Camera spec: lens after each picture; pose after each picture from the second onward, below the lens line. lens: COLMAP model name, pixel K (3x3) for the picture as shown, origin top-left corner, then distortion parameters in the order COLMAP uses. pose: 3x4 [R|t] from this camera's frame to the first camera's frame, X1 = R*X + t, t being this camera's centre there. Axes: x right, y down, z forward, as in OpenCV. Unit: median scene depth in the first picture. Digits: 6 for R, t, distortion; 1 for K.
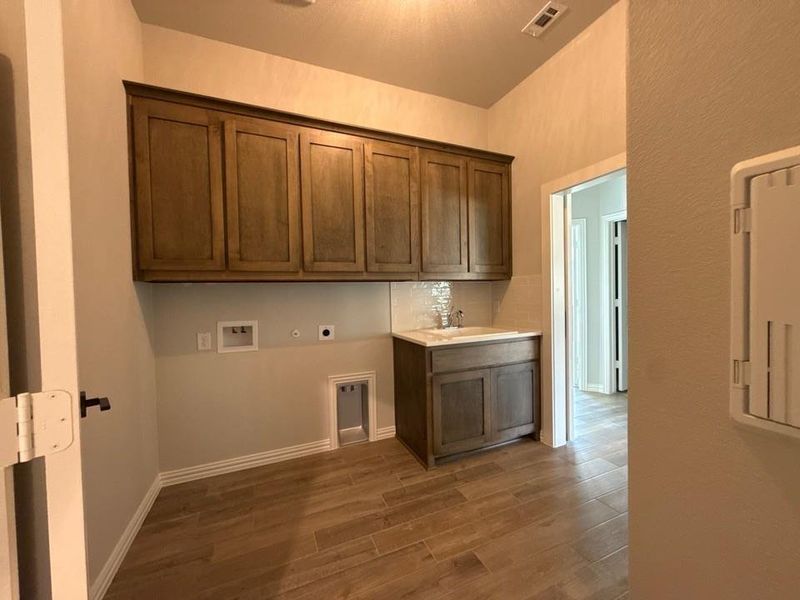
lens RADIAL K [[317.3, 0, 400.0], [0, 317.3, 297.9], [0, 0, 1]] dist [-0.000299, -0.000001]
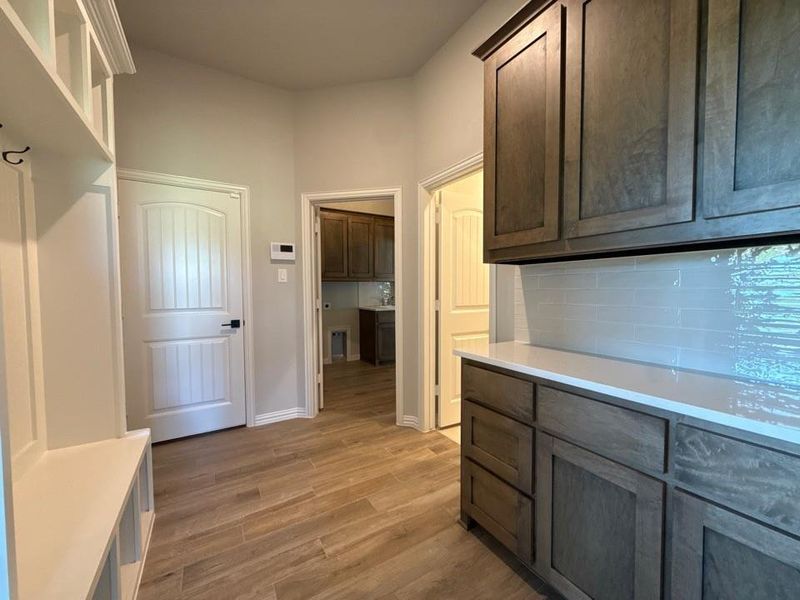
lens RADIAL K [[317.3, 0, 400.0], [0, 317.3, 299.8], [0, 0, 1]] dist [-0.000299, -0.000001]
pose [[0.990428, 0.011401, 0.137555, -0.046595], [-0.012991, 0.999859, 0.010669, 0.041478], [-0.137414, -0.012354, 0.990437, -1.057400]]
